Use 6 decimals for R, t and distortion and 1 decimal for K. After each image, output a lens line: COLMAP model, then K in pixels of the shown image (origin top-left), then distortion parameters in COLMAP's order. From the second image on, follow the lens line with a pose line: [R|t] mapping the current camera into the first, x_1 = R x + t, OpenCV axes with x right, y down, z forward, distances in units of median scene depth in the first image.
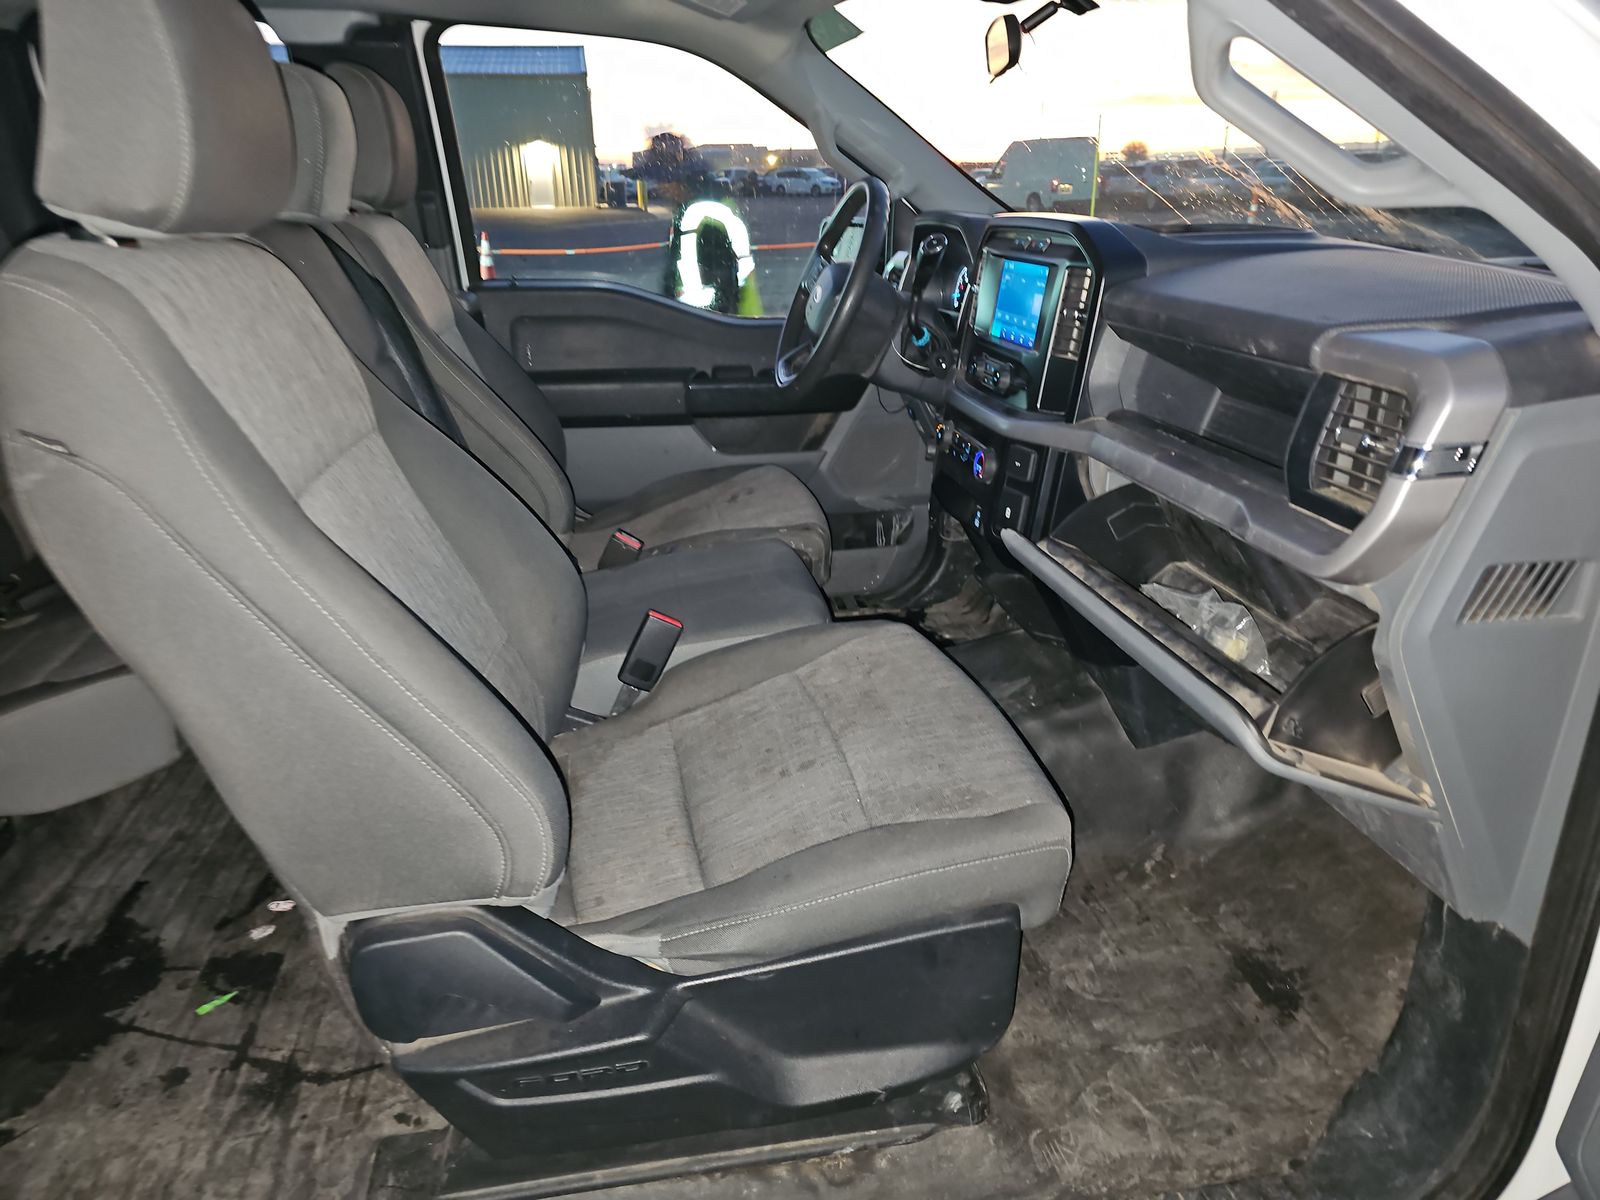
lens RADIAL K [[1036.1, 0, 798.2], [0, 1036.1, 600.0], [0, 0, 1]] dist [0.000768, -0.000567]
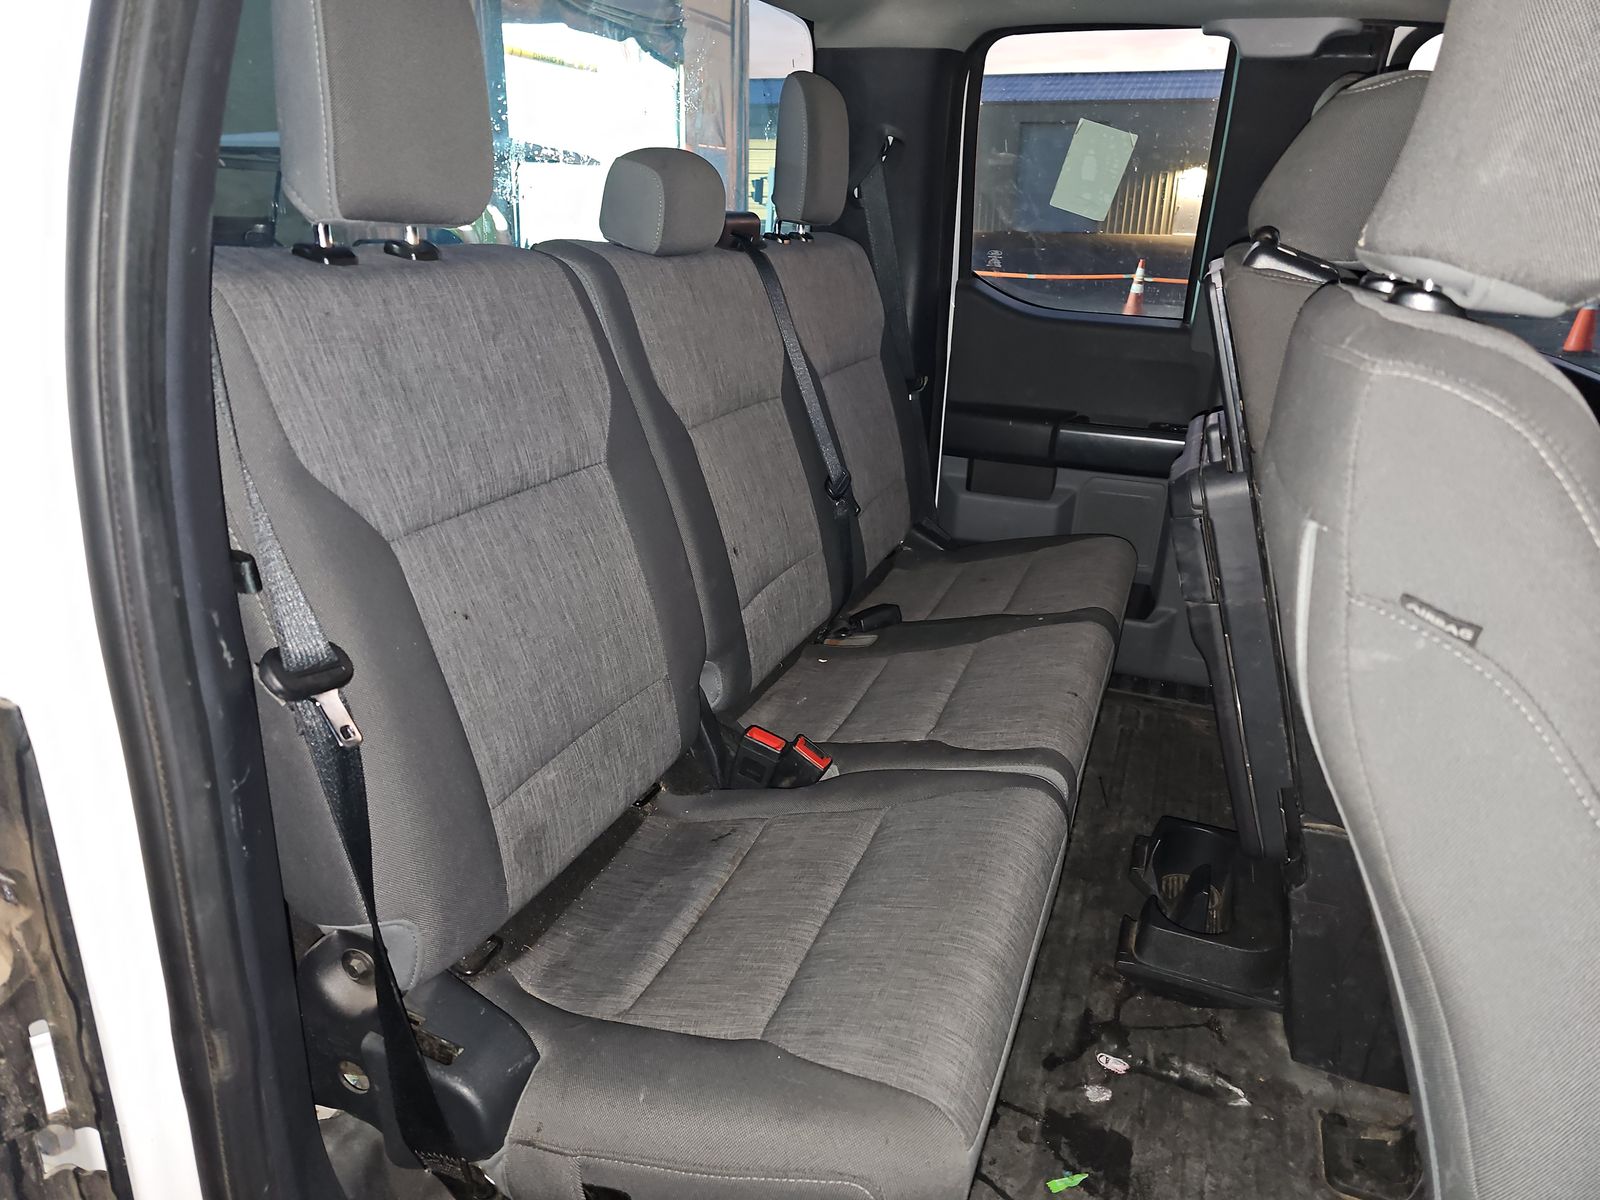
lens RADIAL K [[1036.1, 0, 797.6], [0, 1036.1, 600.2], [0, 0, 1]] dist [0.000768, -0.000567]
pose [[0.850454, 0.205310, -0.484329, -0.390713], [-0.215306, 0.975897, 0.035624, -0.050207], [0.479969, 0.073983, 0.874160, 0.108718]]
